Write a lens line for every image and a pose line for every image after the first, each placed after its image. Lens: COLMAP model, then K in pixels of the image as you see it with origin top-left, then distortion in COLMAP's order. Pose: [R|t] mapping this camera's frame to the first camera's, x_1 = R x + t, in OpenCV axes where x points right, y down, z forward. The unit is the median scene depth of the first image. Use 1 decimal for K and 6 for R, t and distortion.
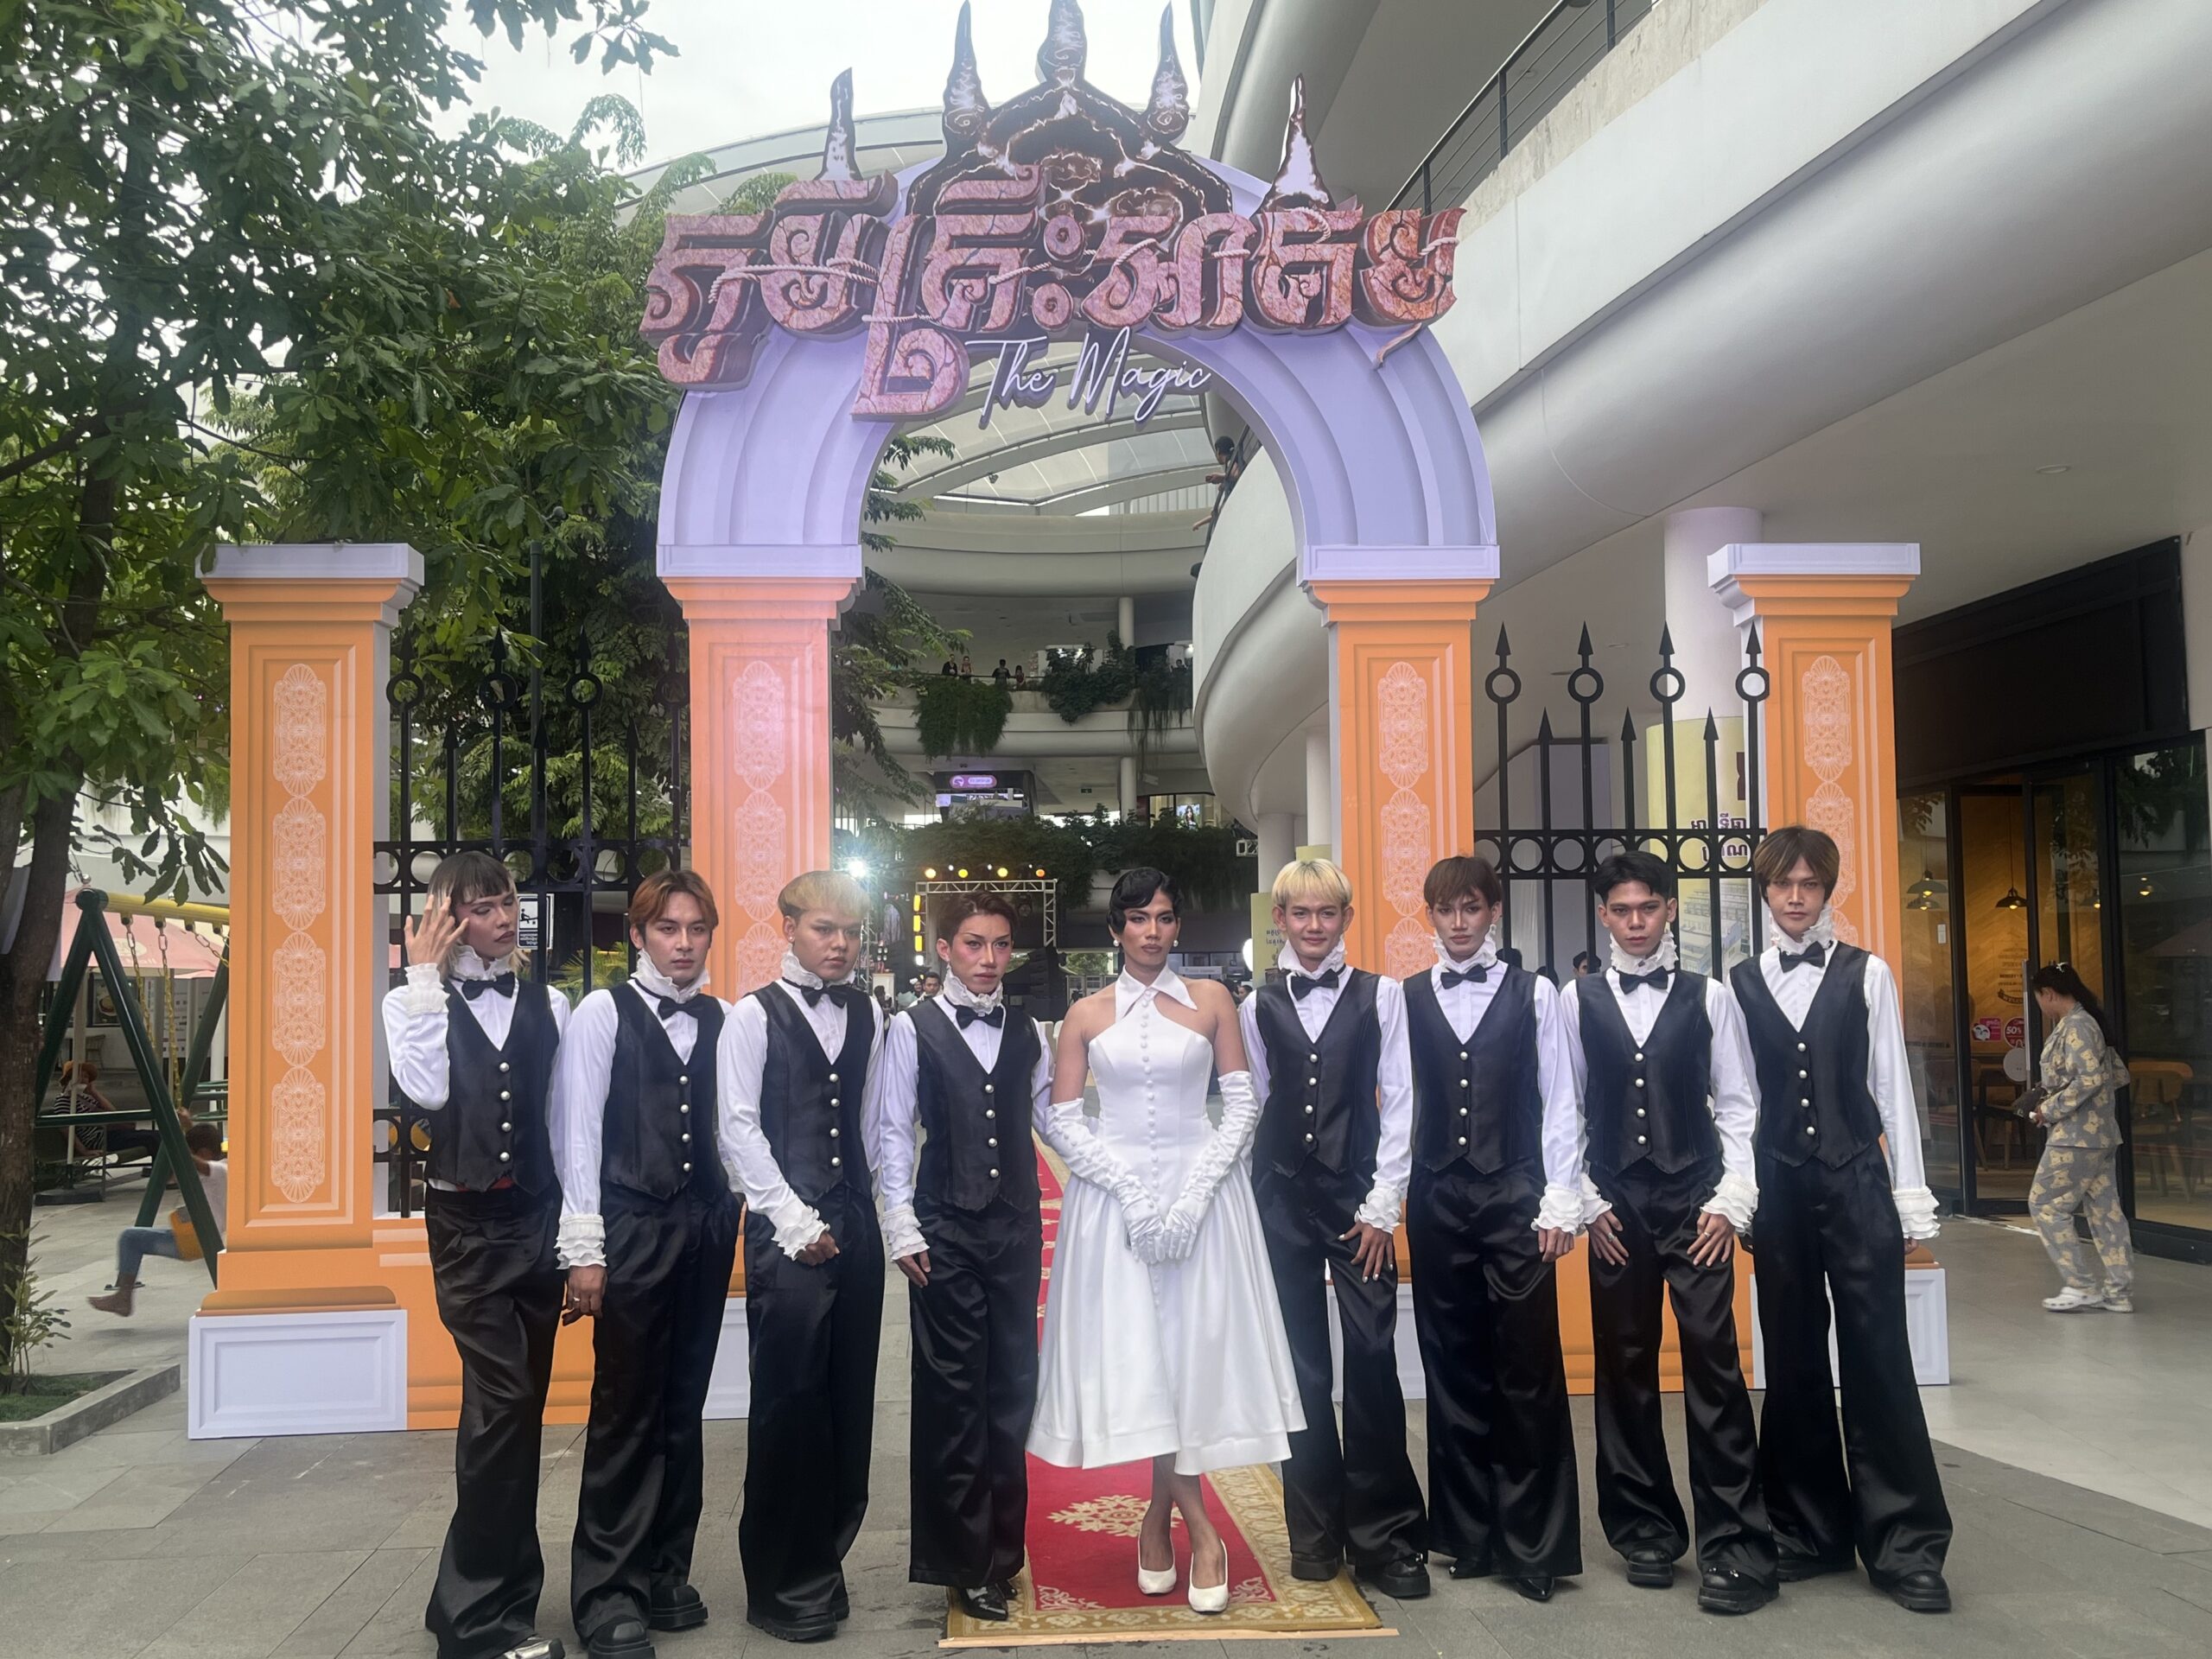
lens RADIAL K [[2122.4, 0, 1112.3], [0, 2122.4, 824.4], [0, 0, 1]] dist [0.058260, -0.019516]
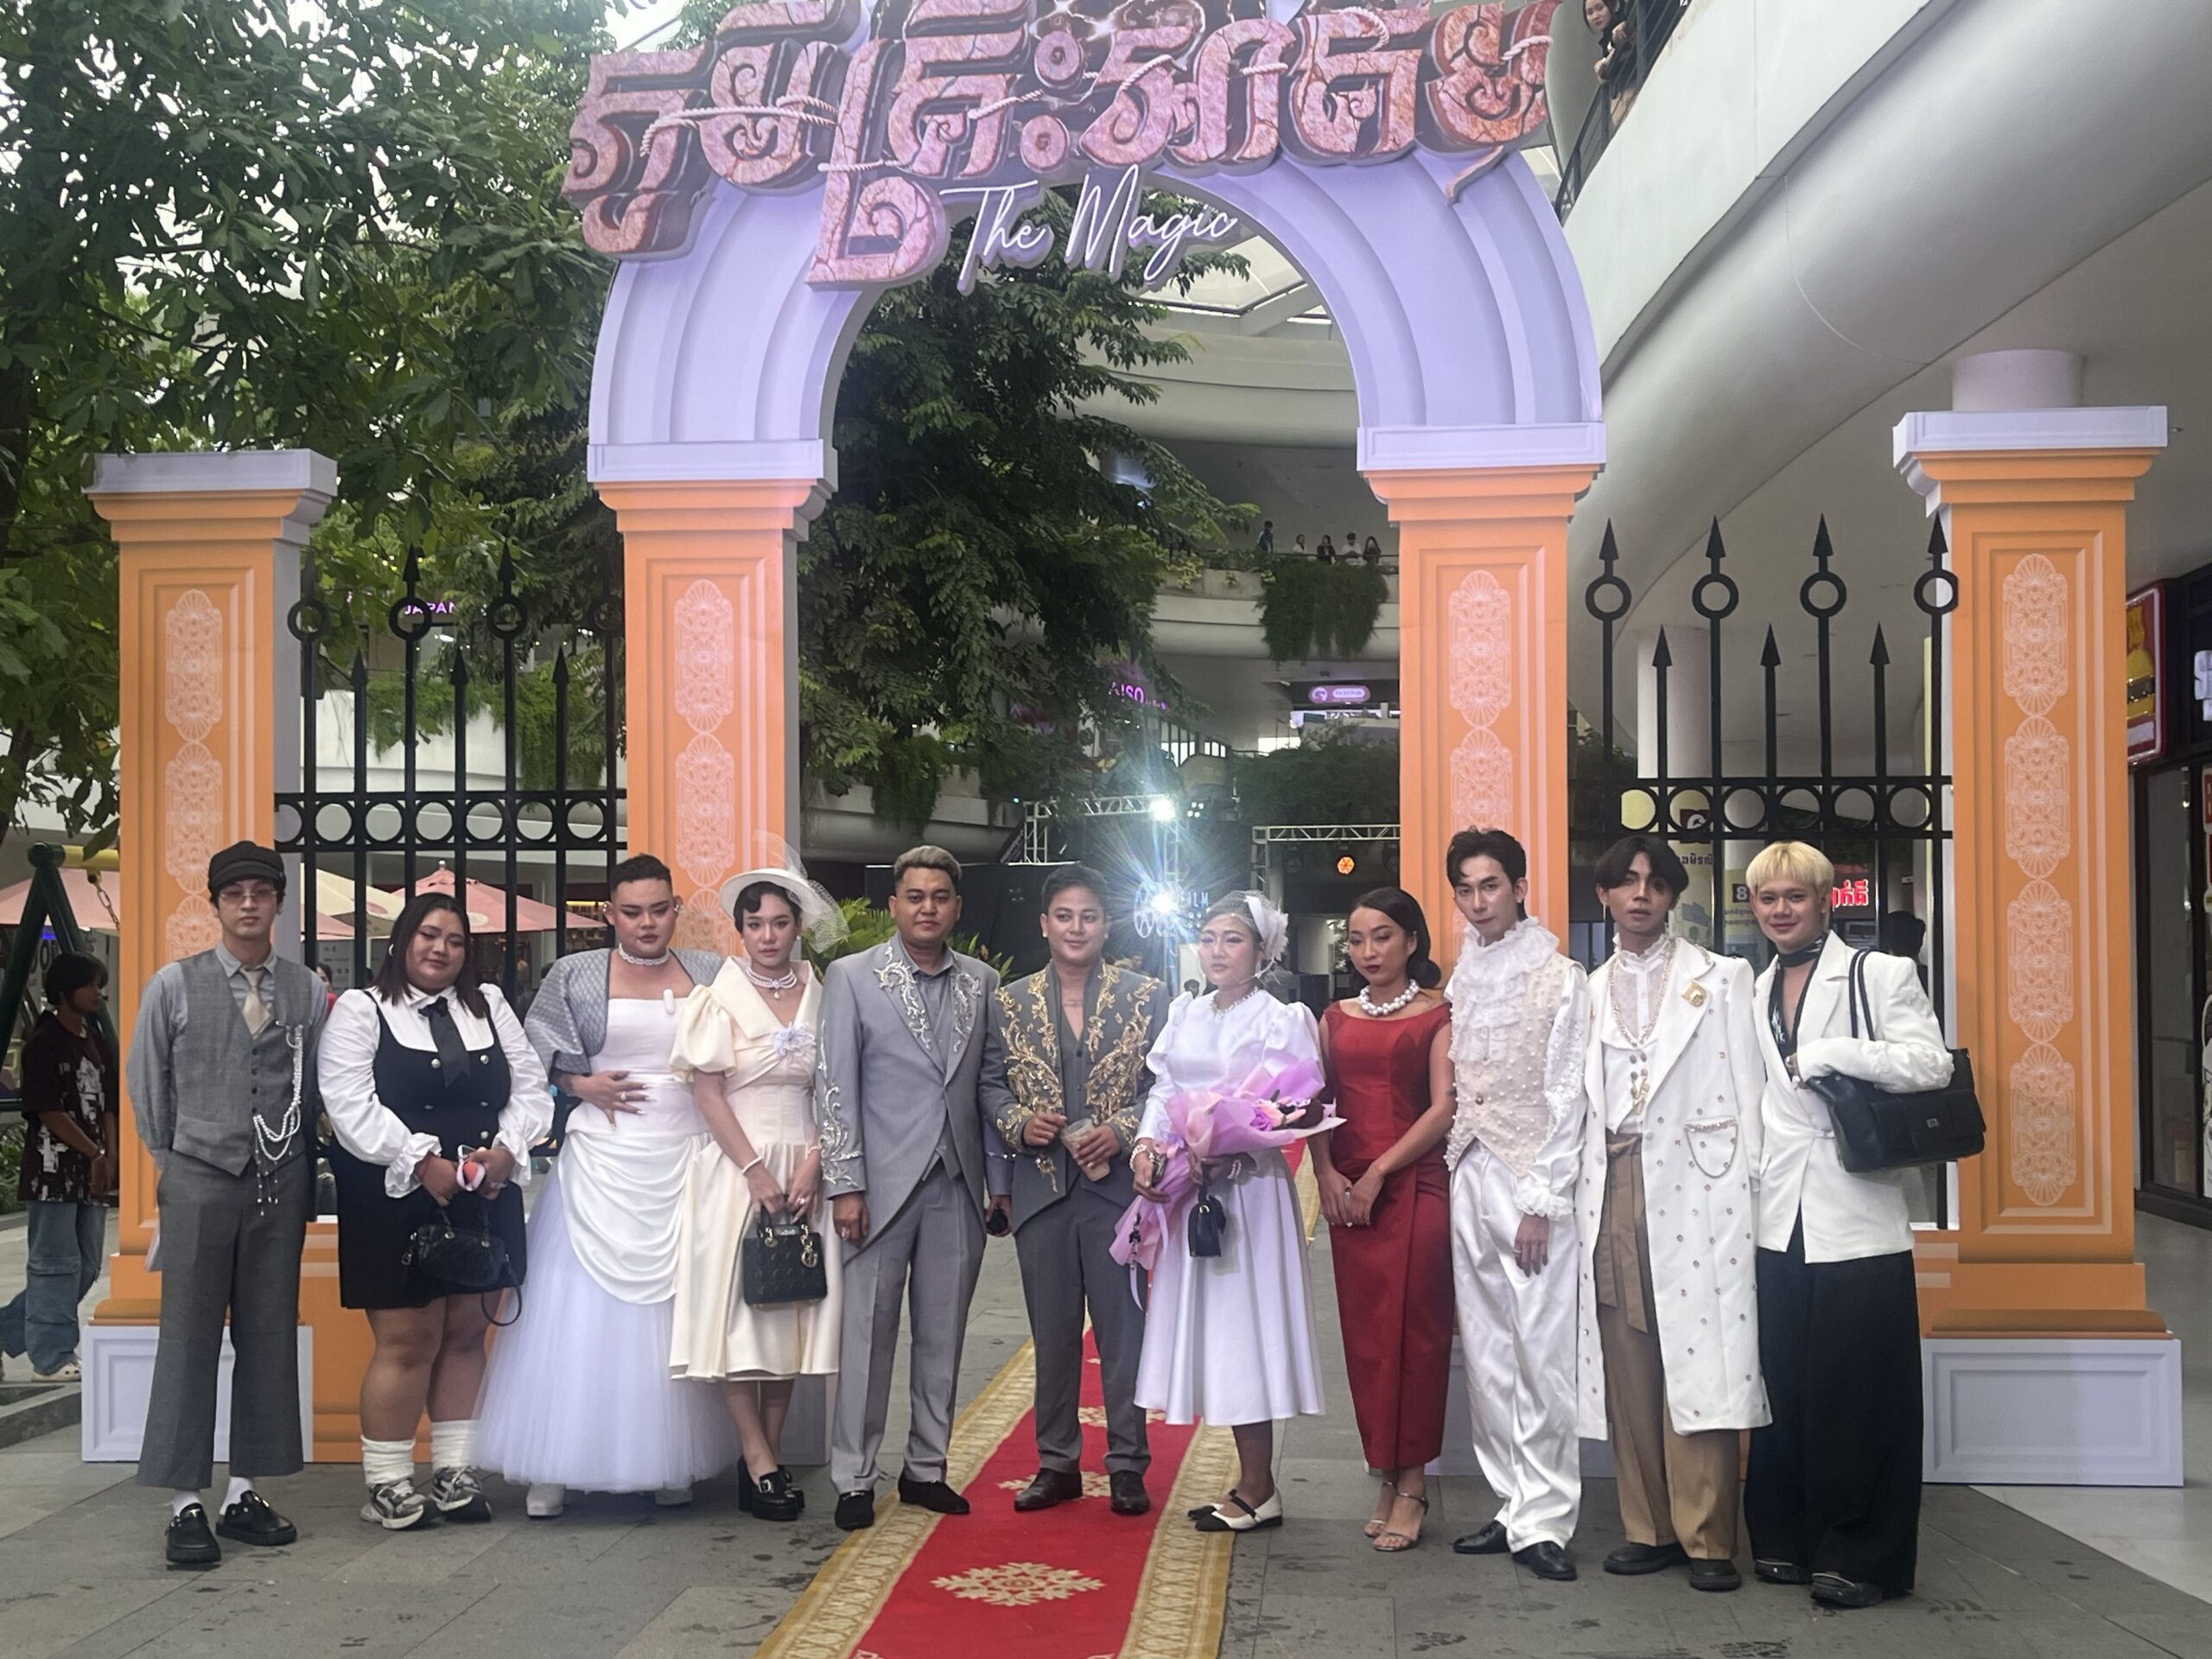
lens RADIAL K [[2777.8, 0, 1071.1], [0, 2777.8, 830.7], [0, 0, 1]] dist [0.140706, -0.507835]
pose [[0.986215, 0.002428, -0.165450, 0.160638], [0.002376, 0.999581, 0.028832, -0.008556], [0.165450, -0.028828, 0.985797, -0.072327]]
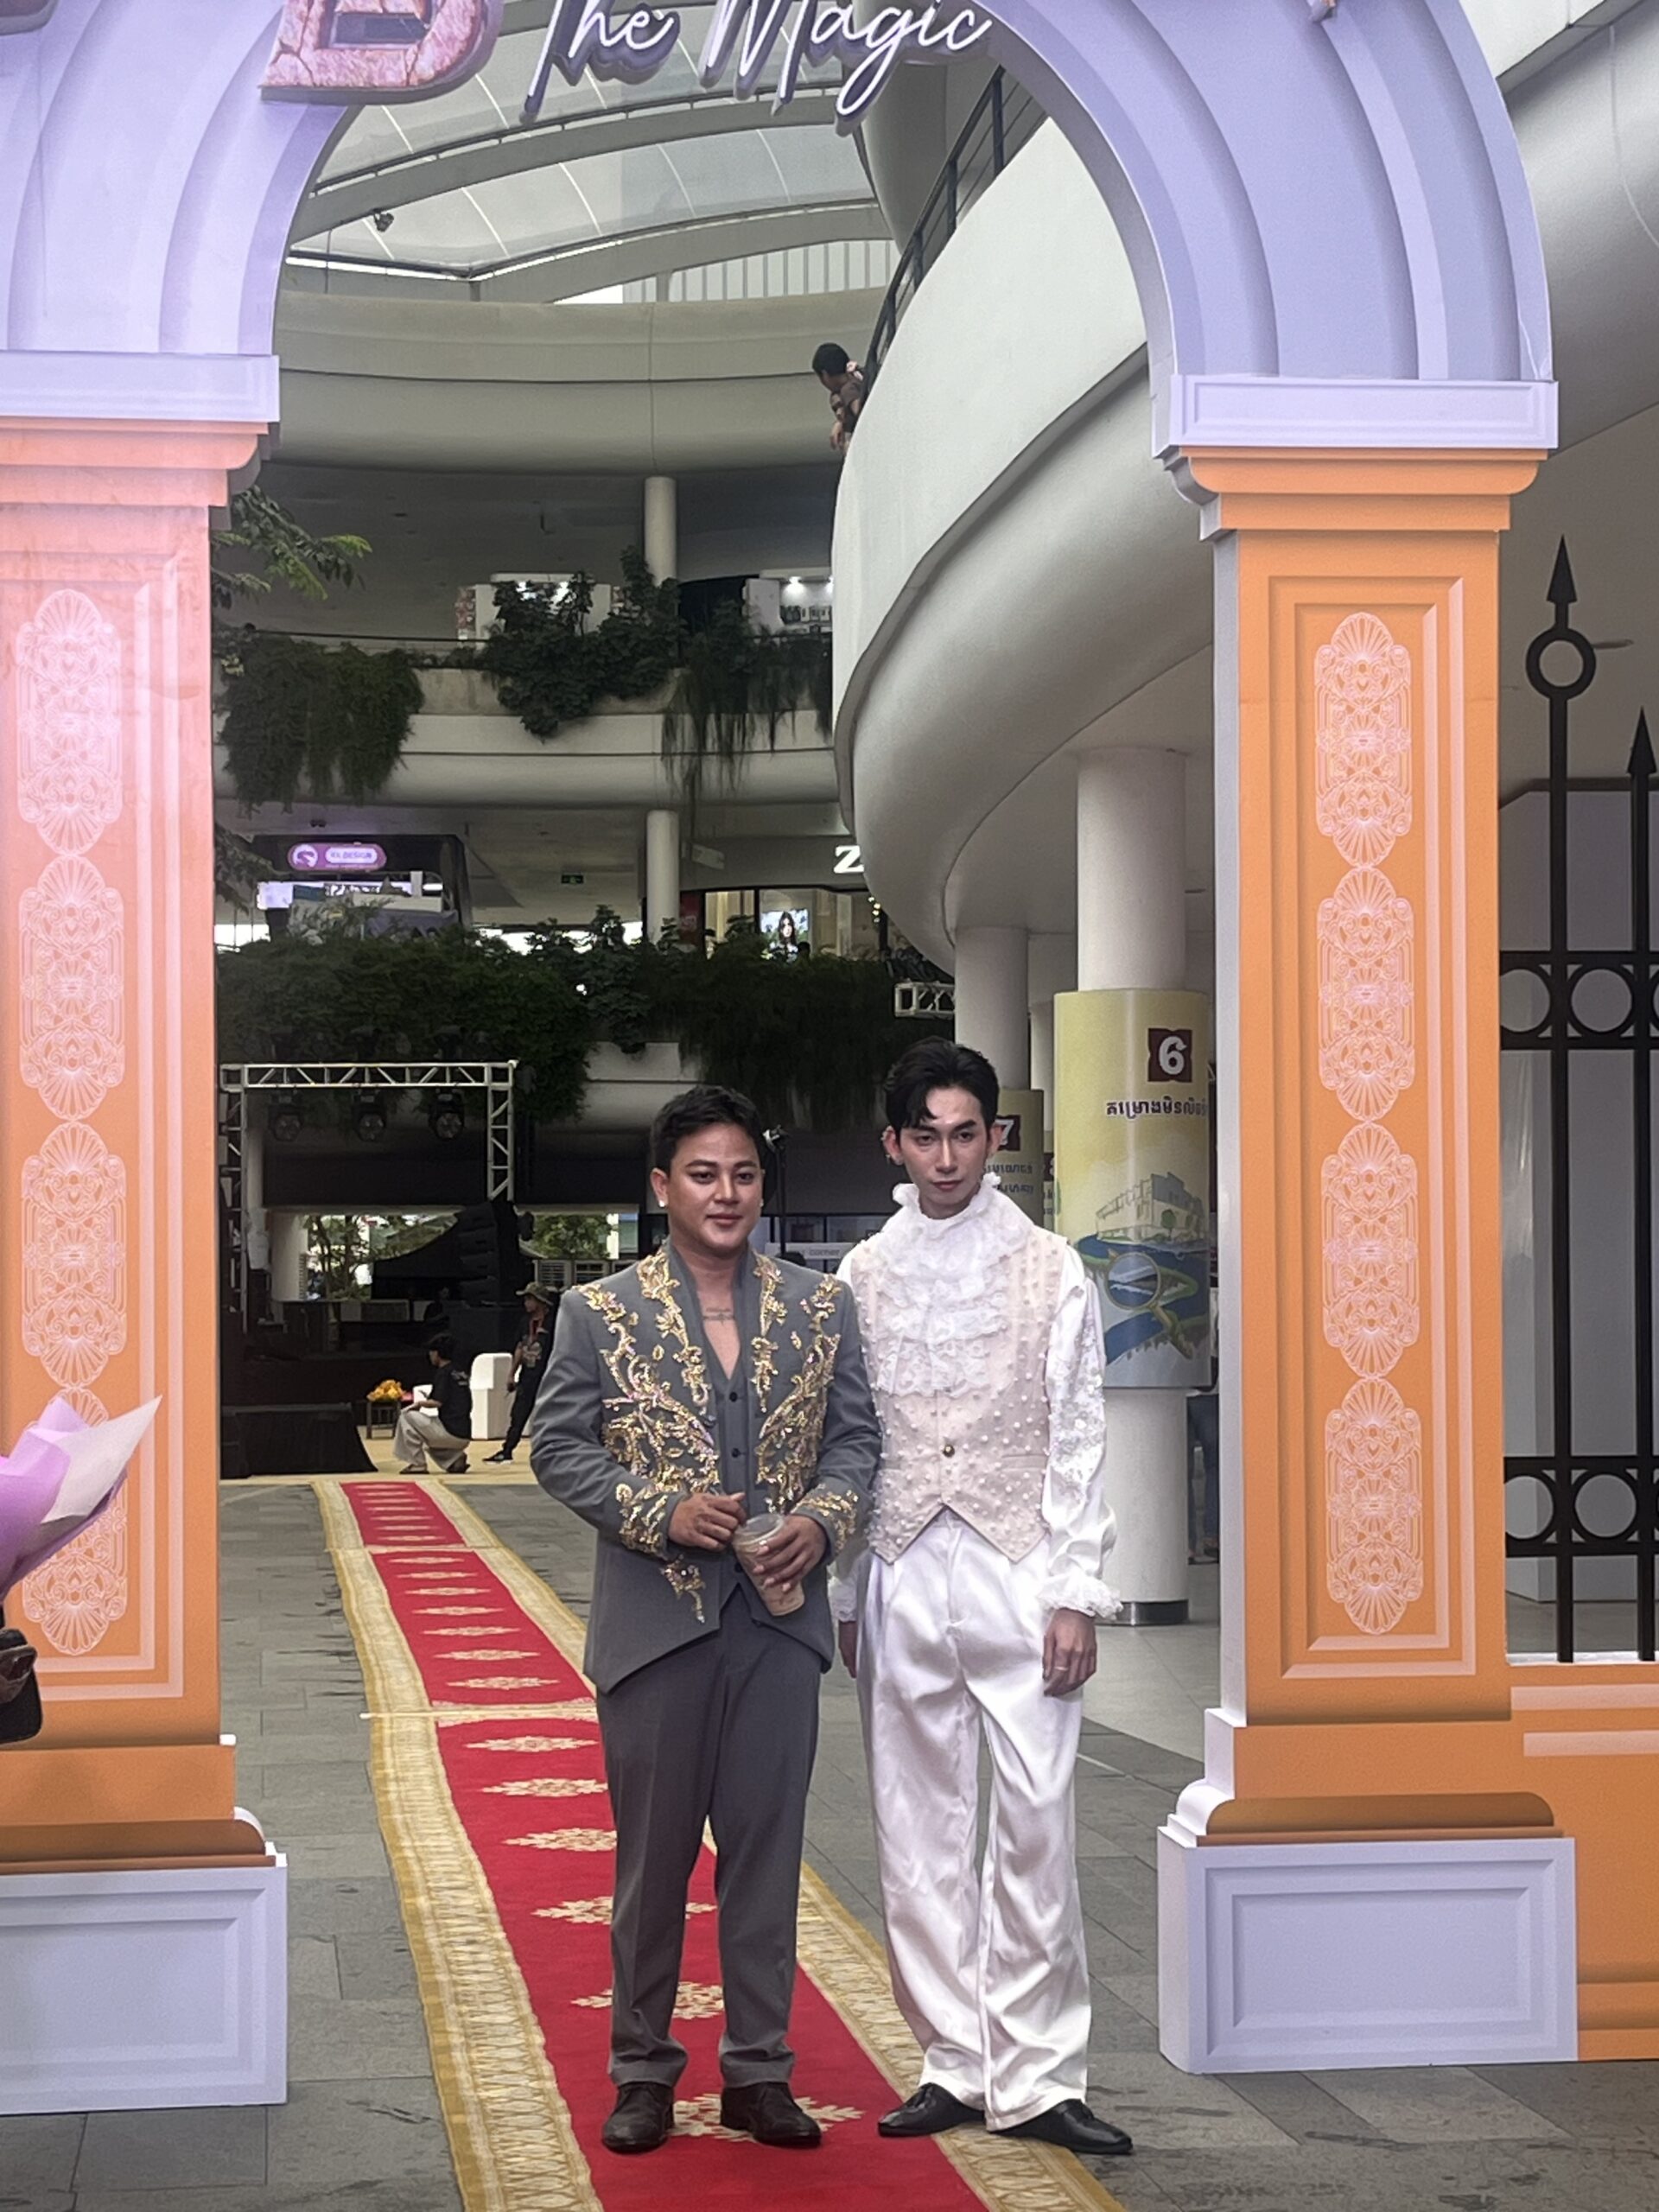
lens RADIAL K [[4378.4, 0, 907.8], [0, 4378.4, 1094.5], [0, 0, 1]] dist [0.170404, -0.738992]
pose [[0.997839, 0.007814, 0.065235, -0.038023], [-0.009942, 0.999427, 0.032366, 0.004688], [-0.064944, -0.032945, 0.997345, -0.031070]]
